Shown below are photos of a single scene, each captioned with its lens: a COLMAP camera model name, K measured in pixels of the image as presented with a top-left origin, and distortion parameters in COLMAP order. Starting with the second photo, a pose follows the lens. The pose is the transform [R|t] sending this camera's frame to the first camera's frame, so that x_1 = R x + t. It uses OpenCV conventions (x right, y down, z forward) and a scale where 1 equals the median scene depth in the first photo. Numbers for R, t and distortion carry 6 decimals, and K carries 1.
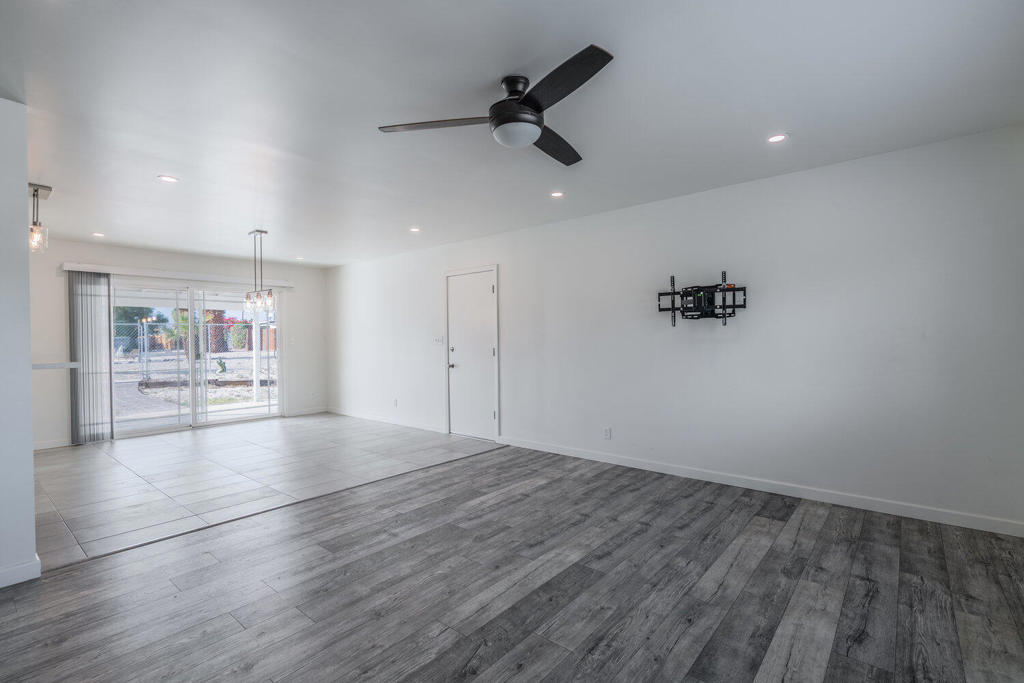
lens RADIAL K [[473.1, 0, 525.8], [0, 473.1, 335.4], [0, 0, 1]] dist [0.005335, -0.001966]
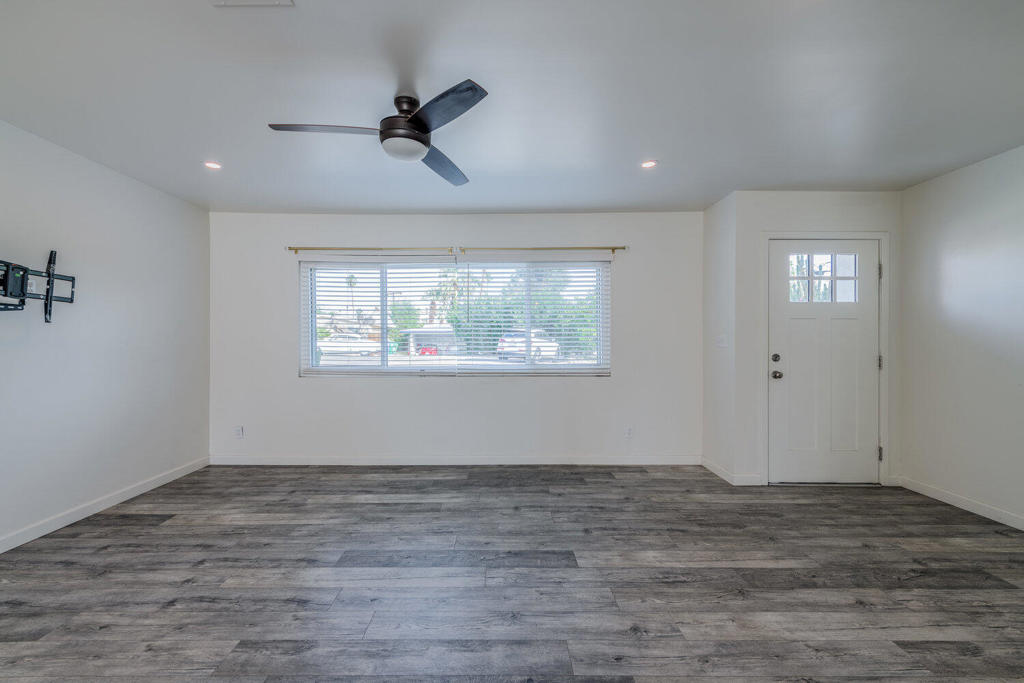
lens RADIAL K [[438.9, 0, 498.6], [0, 438.9, 344.7], [0, 0, 1]] dist [0.012305, -0.005567]
pose [[-0.624450, 0.005032, 0.781048, -0.565605], [-0.000229, 0.999978, -0.006625, 0.018903], [-0.781065, -0.004316, -0.624435, 0.898409]]
